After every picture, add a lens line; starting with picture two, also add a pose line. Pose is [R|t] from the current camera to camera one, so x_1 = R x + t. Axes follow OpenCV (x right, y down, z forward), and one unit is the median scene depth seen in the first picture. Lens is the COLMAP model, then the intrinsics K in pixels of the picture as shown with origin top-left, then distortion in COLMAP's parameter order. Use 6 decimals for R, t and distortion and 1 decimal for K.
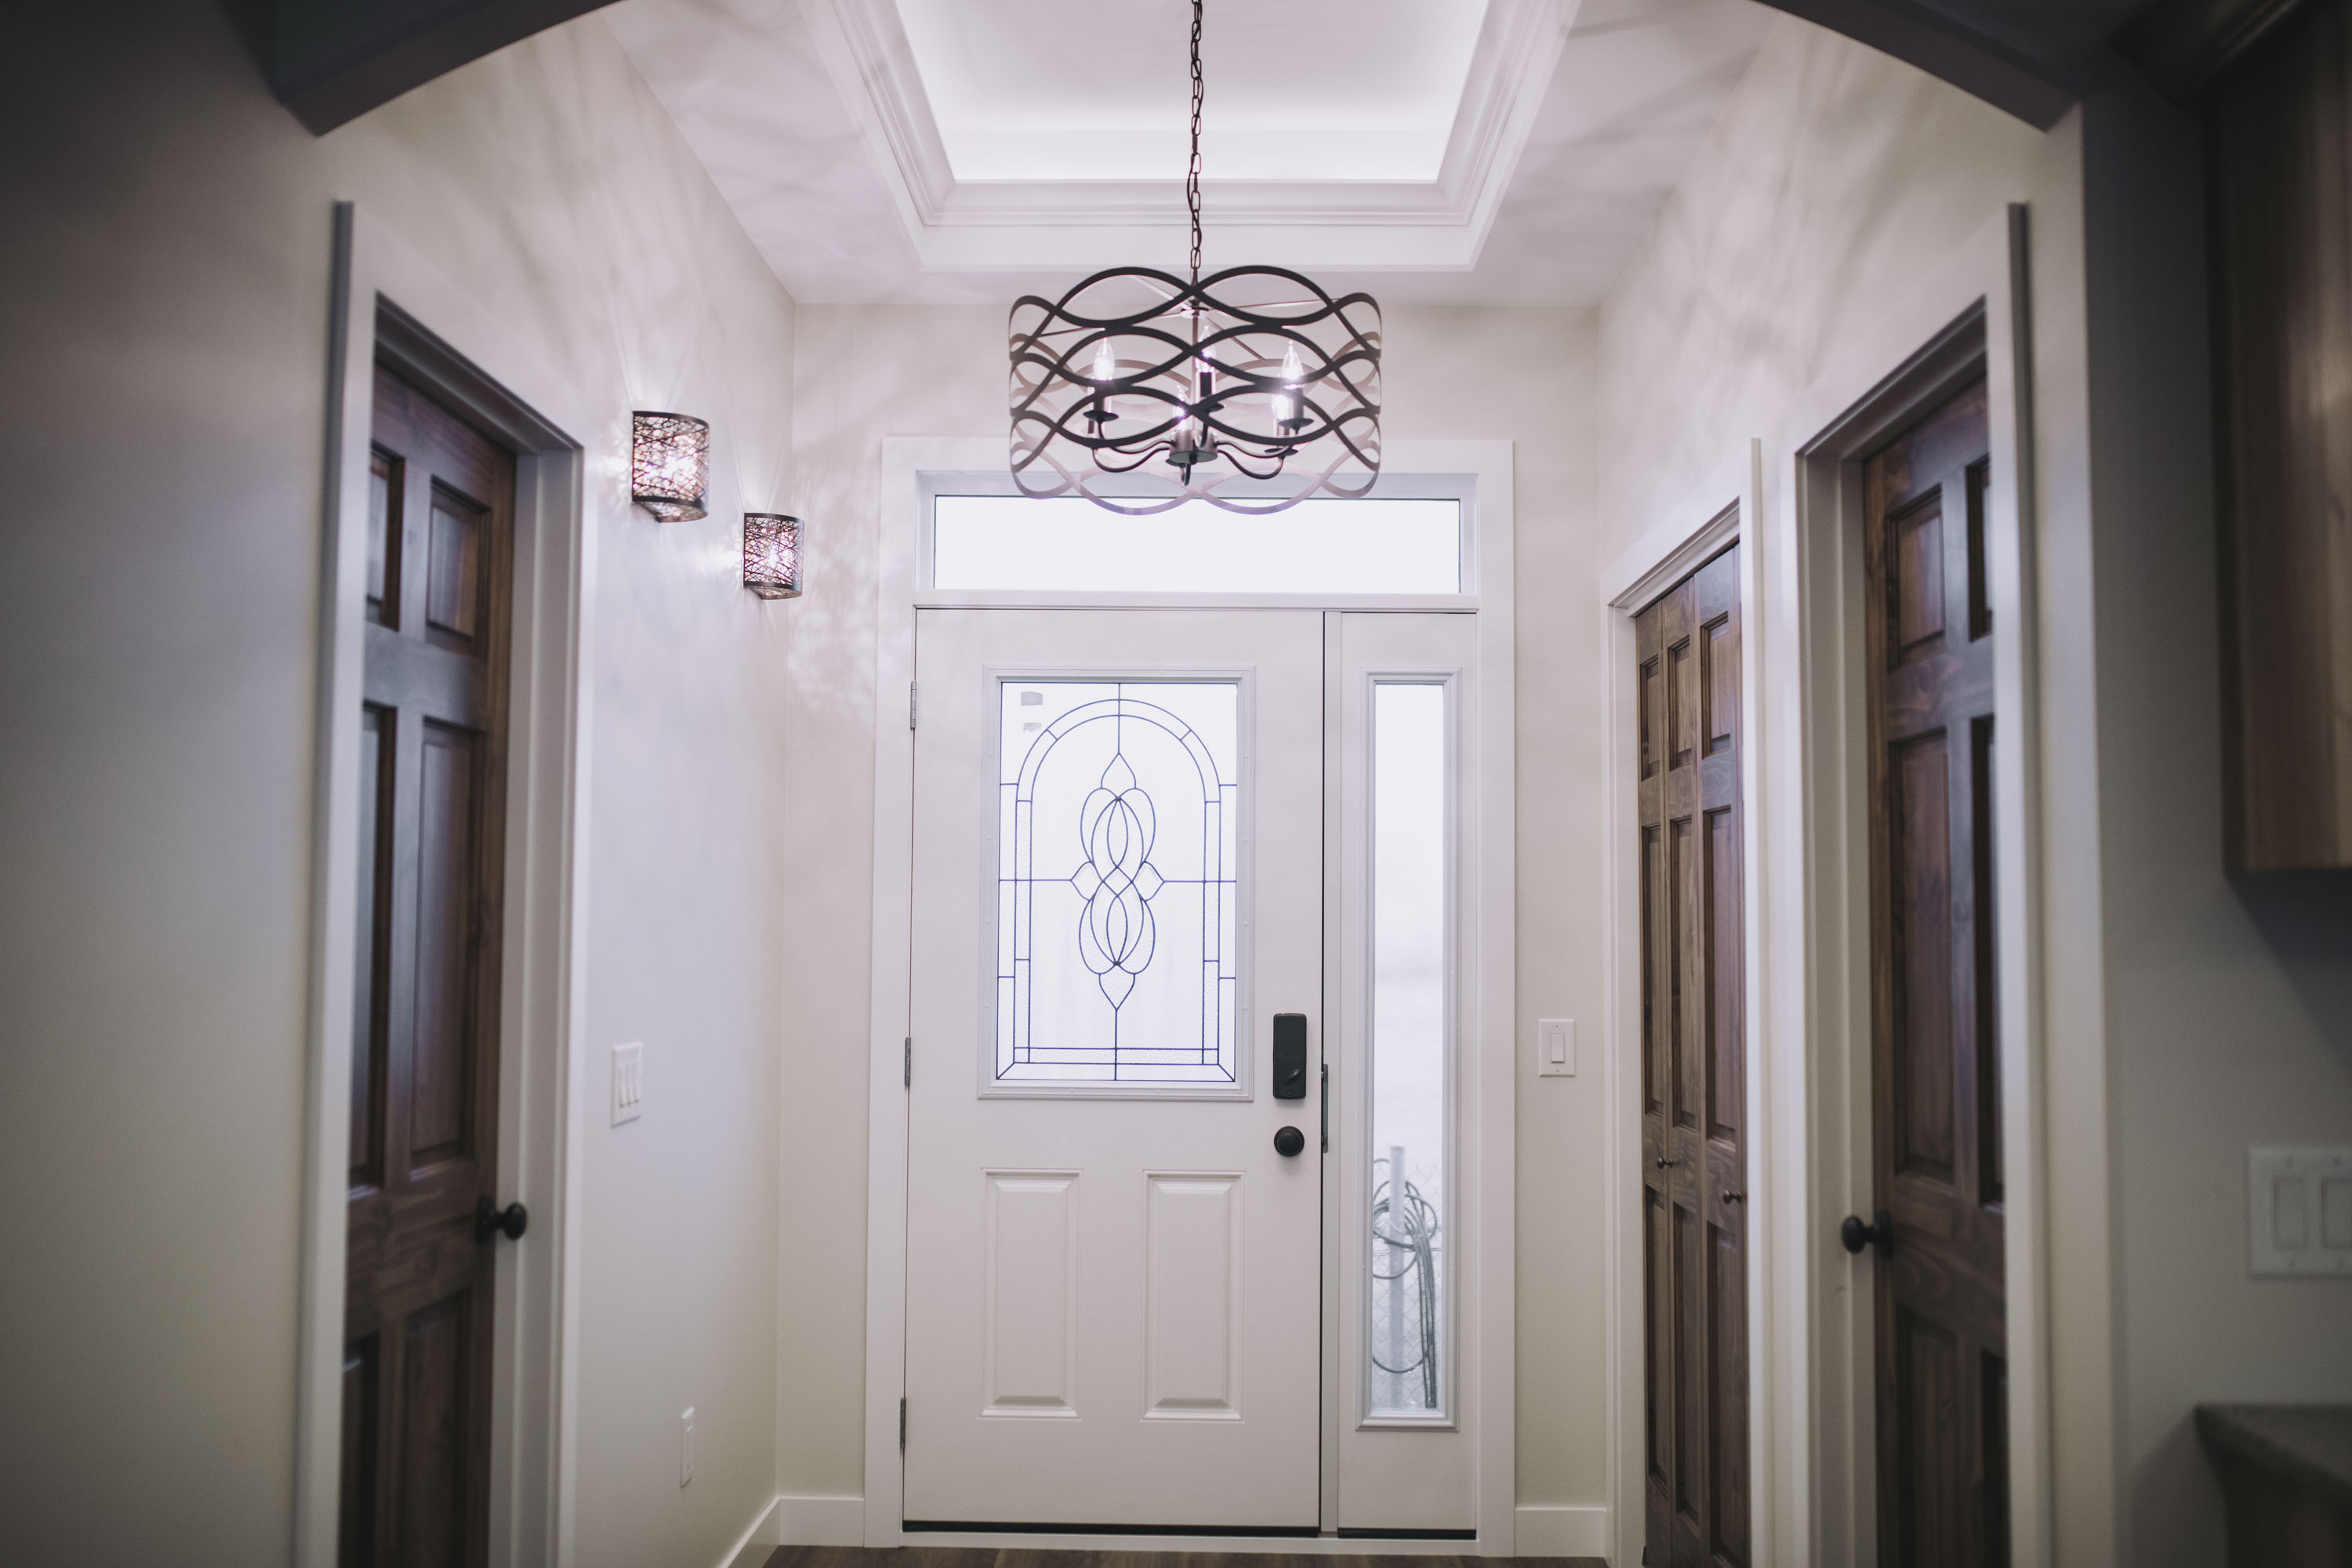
lens RADIAL K [[2222.8, 0, 1177.3], [0, 2222.8, 780.6], [0, 0, 1]] dist [-0.026453, 0.000000]
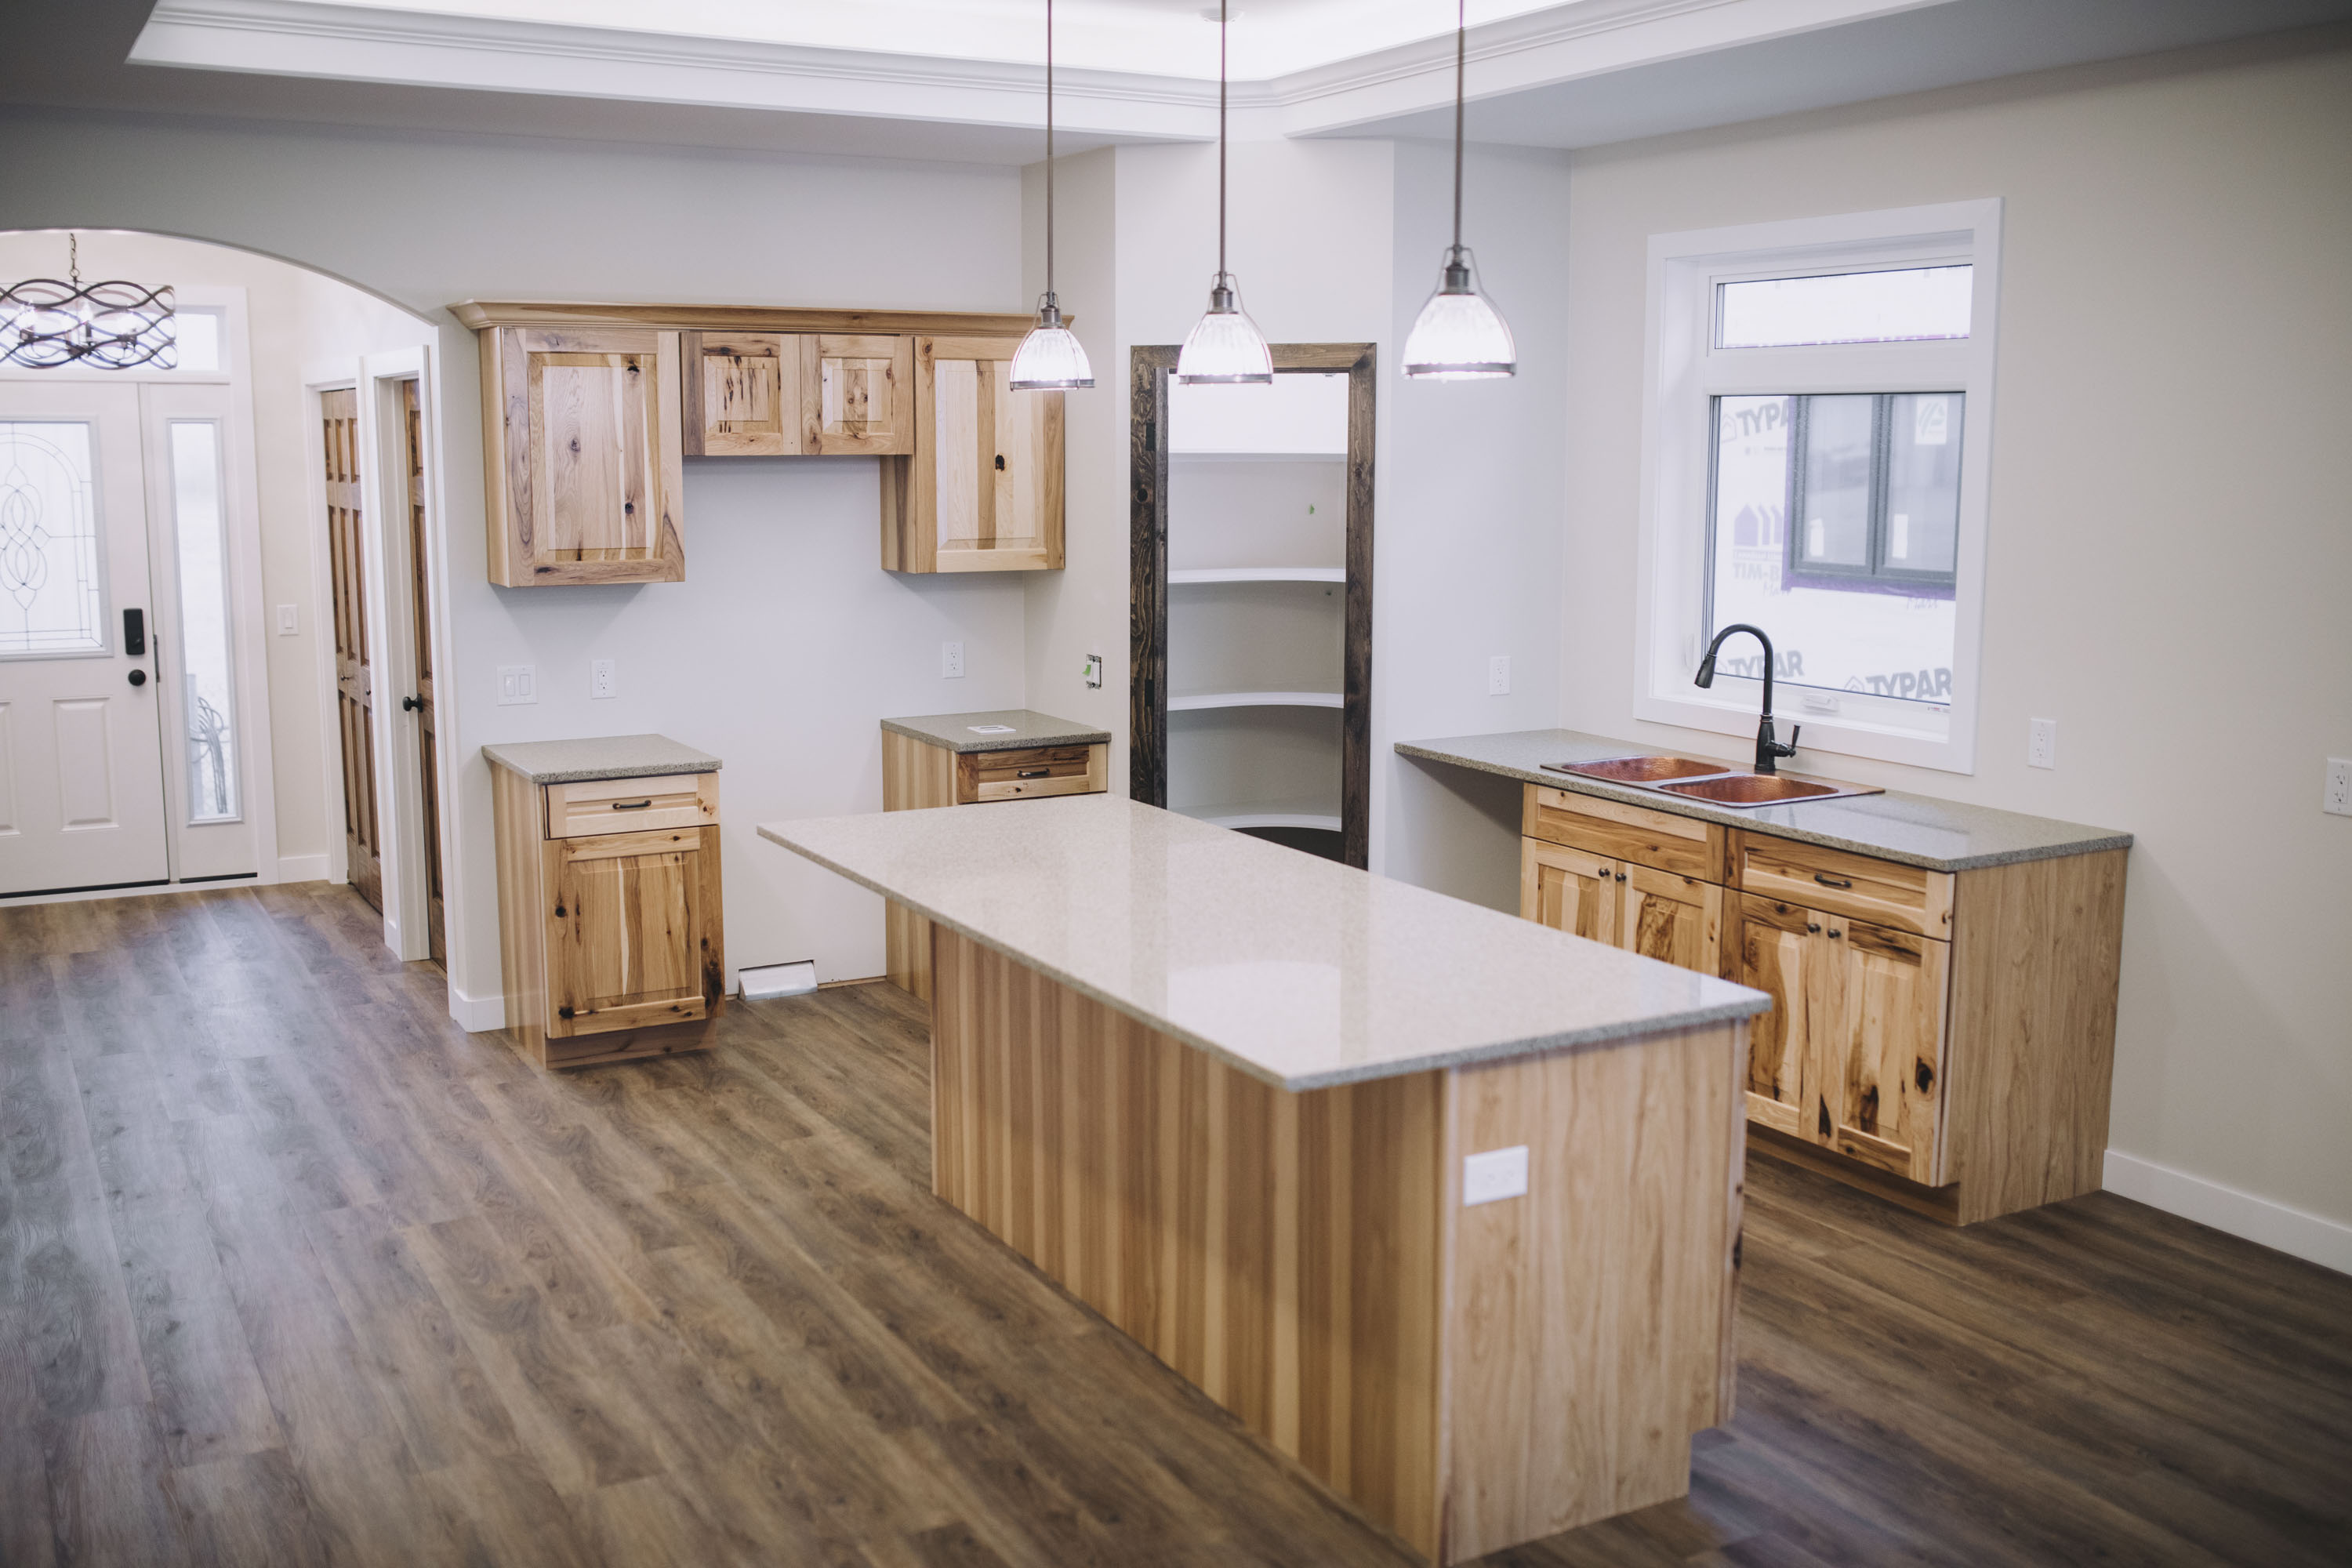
lens RADIAL K [[2222.8, 0, 1180.7], [0, 2222.8, 781.5], [0, 0, 1]] dist [-0.026453, 0.000000]
pose [[0.862918, -0.081235, 0.498773, -0.122955], [-0.031867, 0.976283, 0.214140, -0.172024], [-0.504339, -0.200680, 0.839863, -0.984084]]
